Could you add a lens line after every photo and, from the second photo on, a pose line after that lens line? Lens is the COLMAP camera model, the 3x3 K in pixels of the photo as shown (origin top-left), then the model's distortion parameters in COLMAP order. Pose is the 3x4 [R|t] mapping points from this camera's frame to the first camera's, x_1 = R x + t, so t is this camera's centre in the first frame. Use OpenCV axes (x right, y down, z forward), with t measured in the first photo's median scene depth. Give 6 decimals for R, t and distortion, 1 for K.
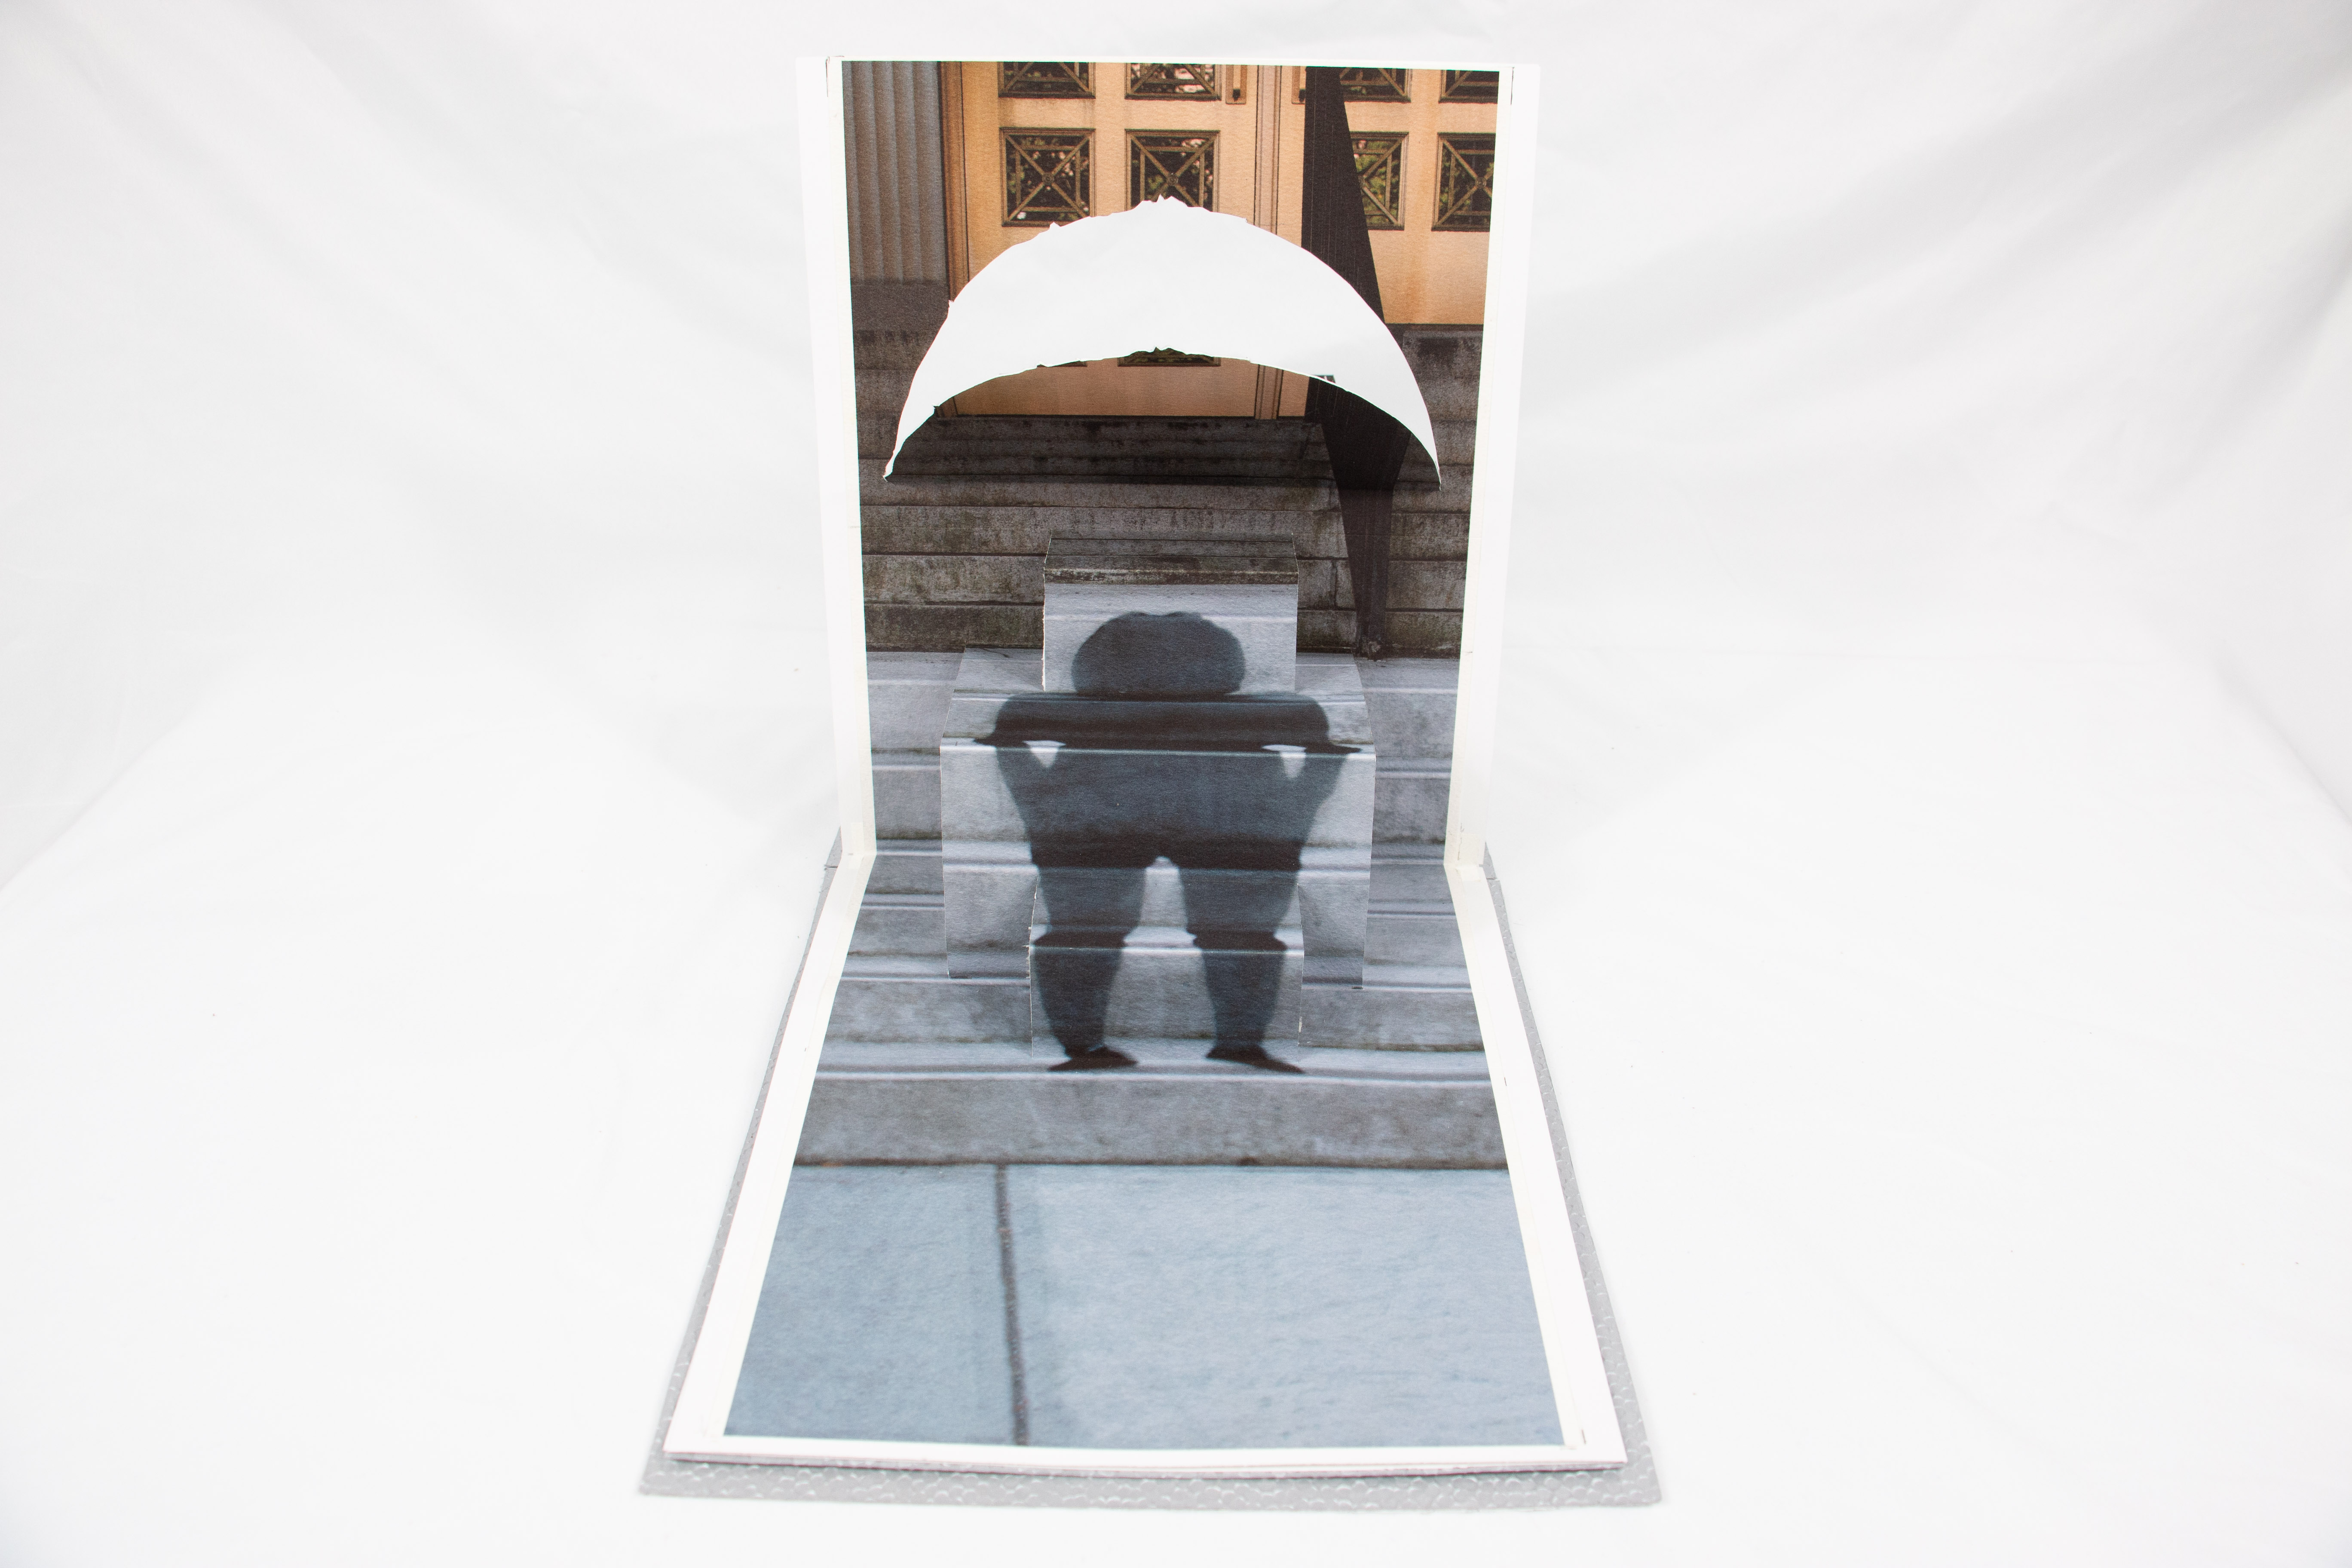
lens RADIAL K [[1923.0, 0, 1167.7], [0, 1923.0, 786.0], [0, 0, 1]] dist [-0.013163, -0.001947]
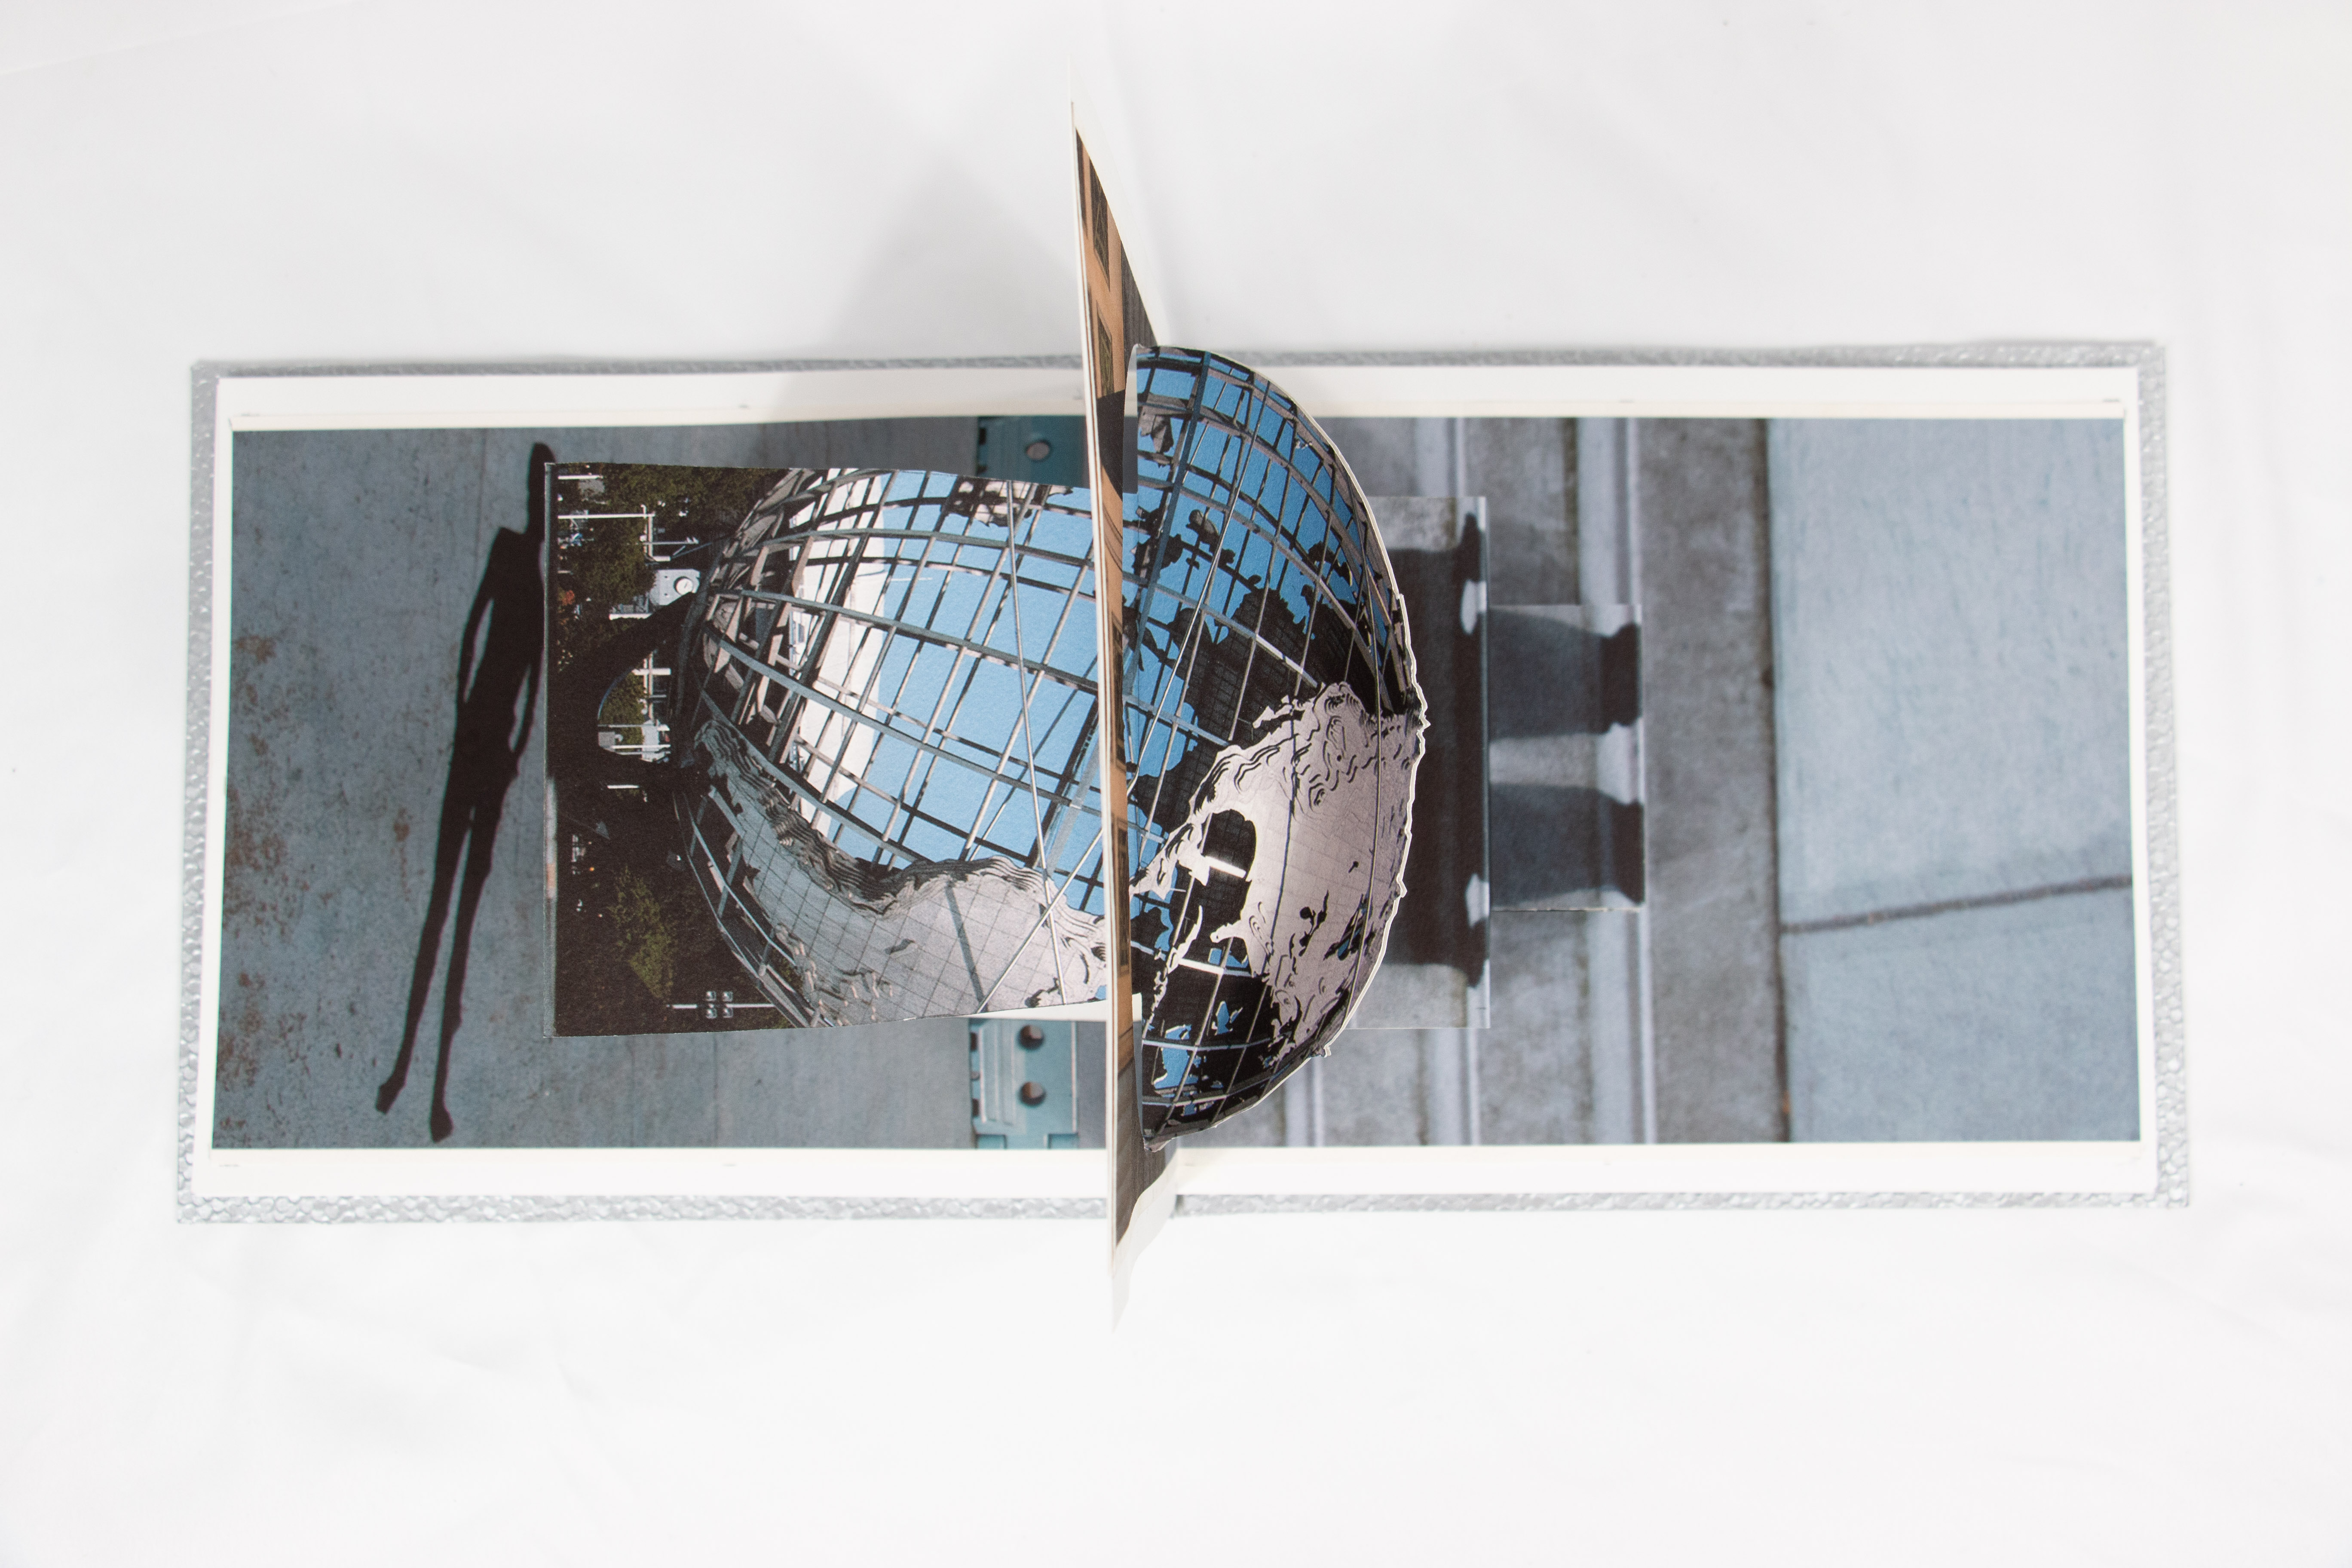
lens RADIAL K [[2637.1, 0, 1195.4], [0, 2637.1, 765.5], [0, 0, 1]] dist [0.022287, 0.000000]
pose [[-0.015554, -0.998663, 0.049293, -0.063939], [0.484033, 0.035617, 0.874324, -1.118033], [-0.874911, 0.037458, 0.482832, 0.599144]]
